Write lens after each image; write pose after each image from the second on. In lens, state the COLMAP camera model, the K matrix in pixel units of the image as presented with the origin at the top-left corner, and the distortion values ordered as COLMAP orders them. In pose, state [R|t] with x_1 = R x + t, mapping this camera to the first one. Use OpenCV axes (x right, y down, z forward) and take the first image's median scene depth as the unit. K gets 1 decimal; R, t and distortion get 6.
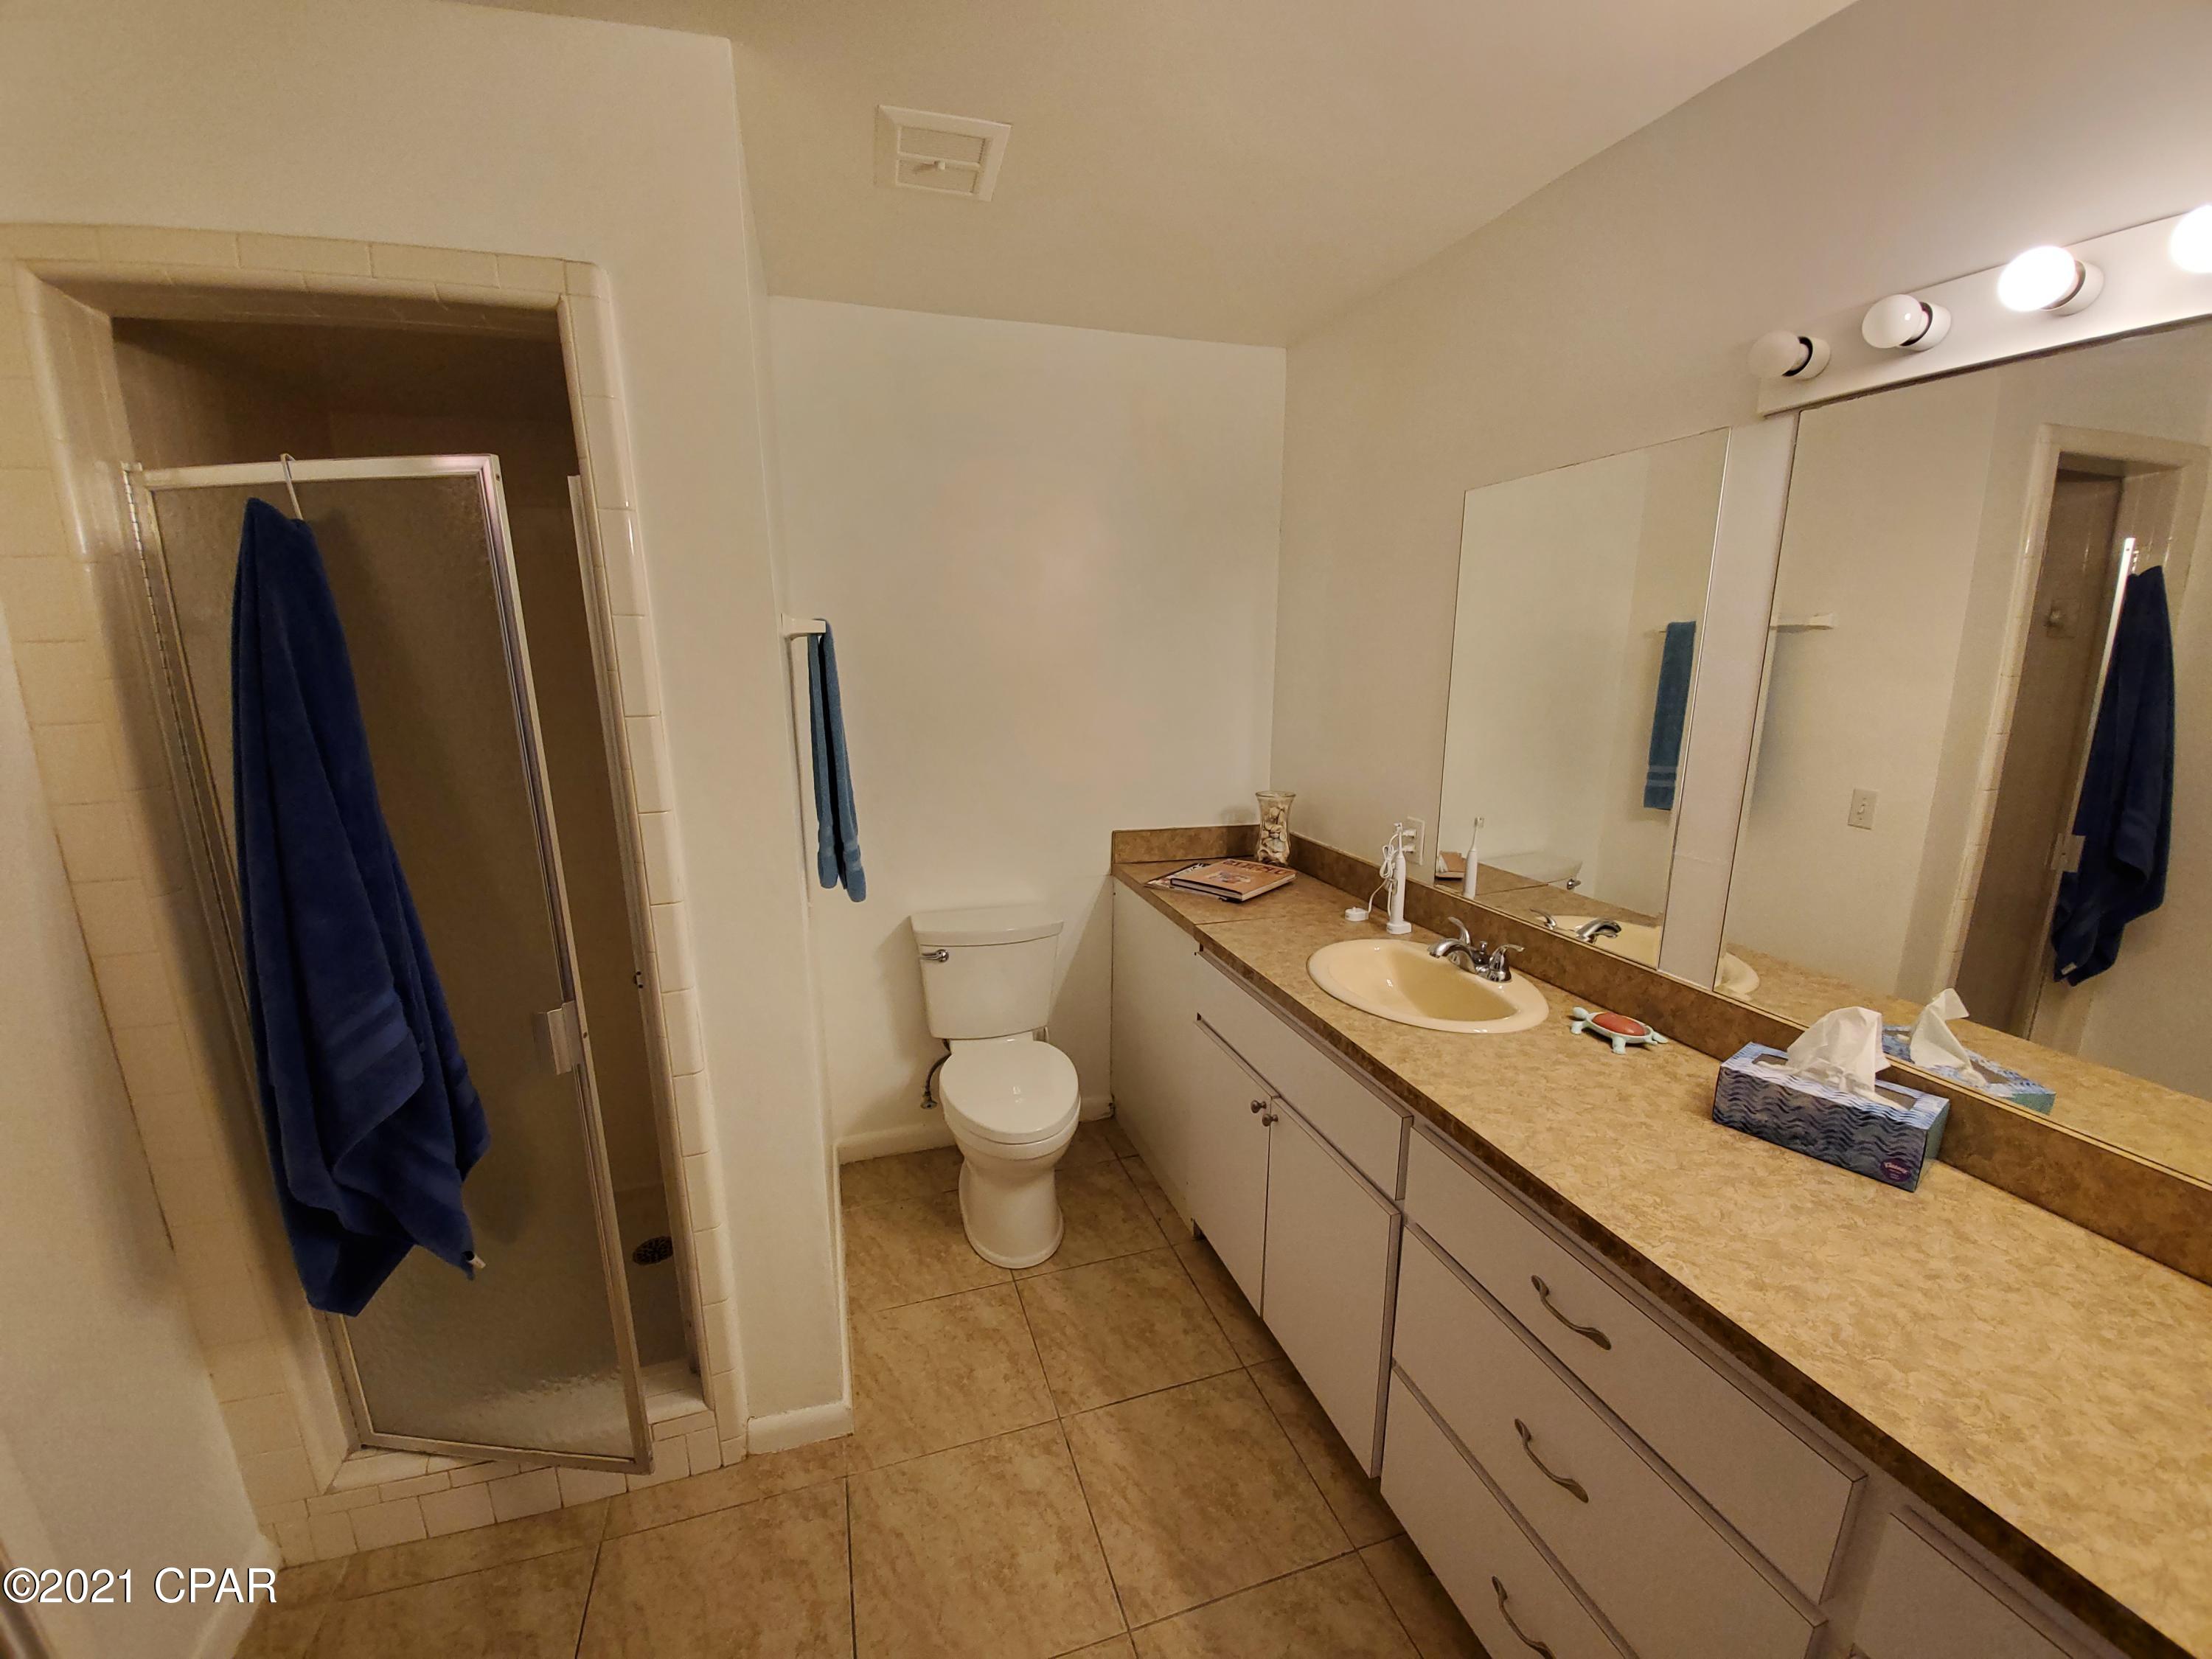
lens RADIAL K [[879.0, 0, 1081.2], [0, 879.0, 835.9], [0, 0, 1]] dist [0.021664, -0.014914]
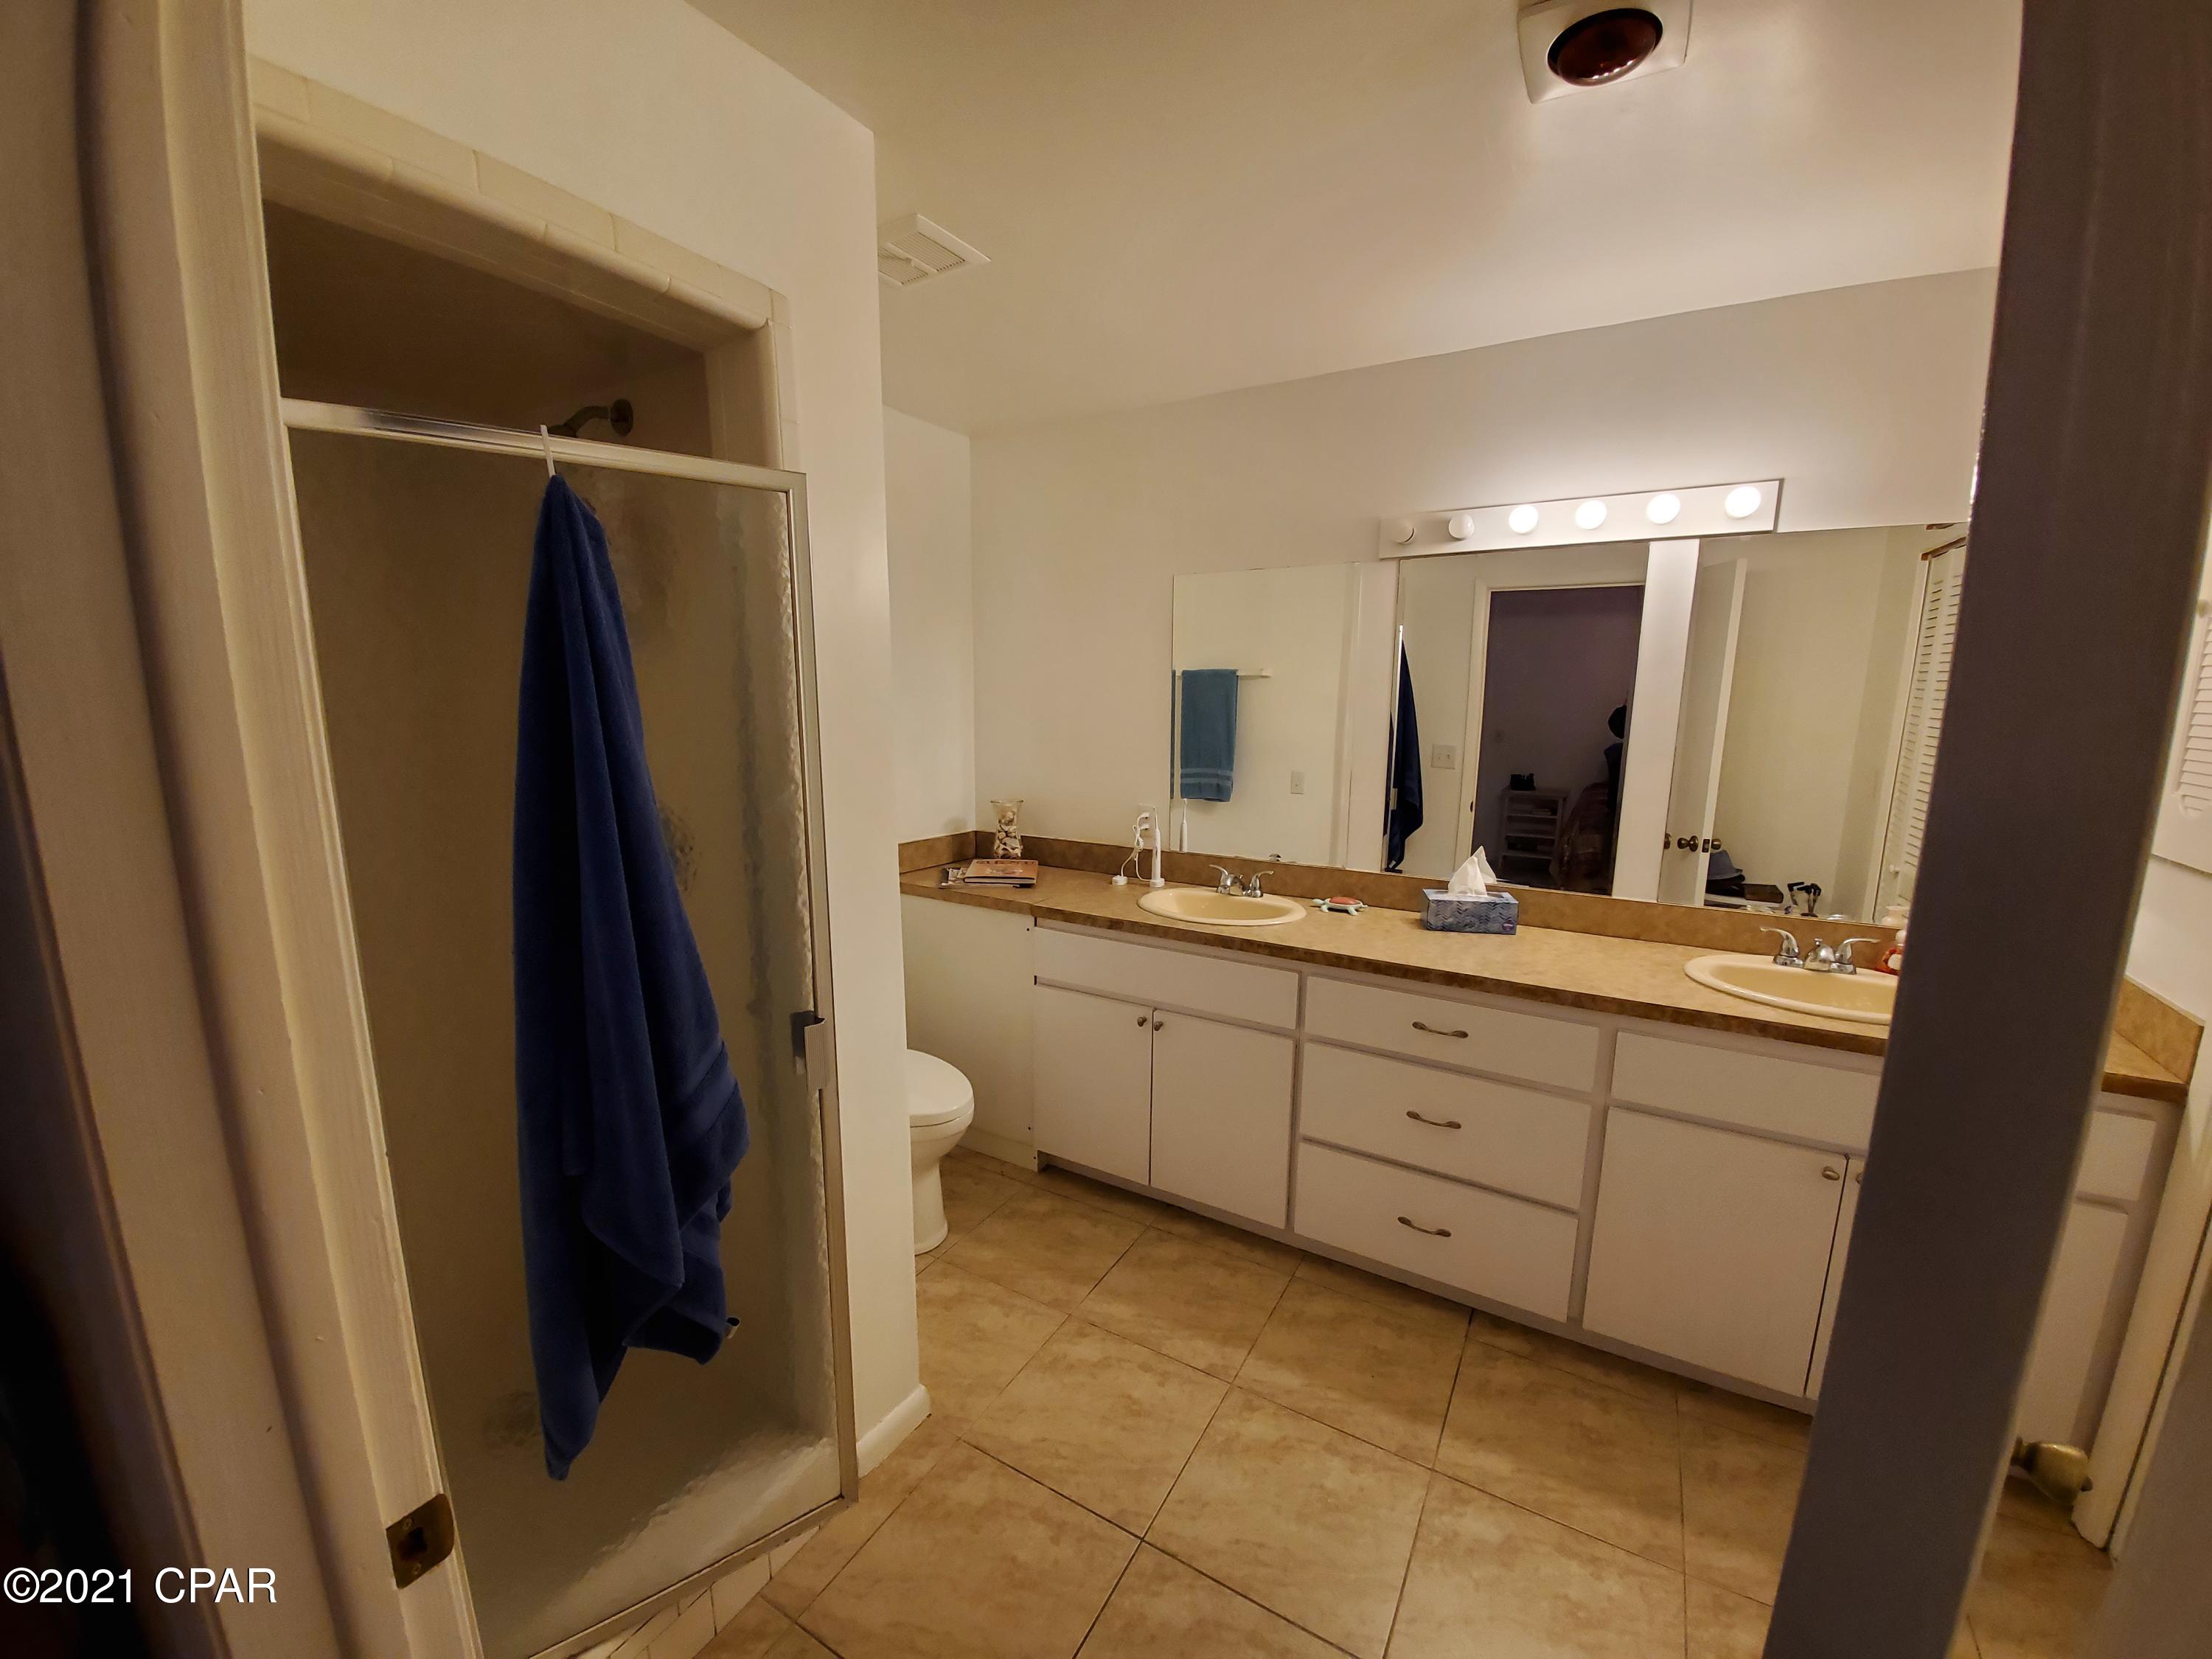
lens RADIAL K [[877.9, 0, 1106.0], [0, 877.9, 829.5], [0, 0, 1]] dist [0.023005, -0.000088]
pose [[0.747484, -0.094042, 0.657589, -0.810850], [0.128923, 0.991643, -0.004733, 0.025157], [-0.651649, 0.088316, 0.753362, 0.015379]]
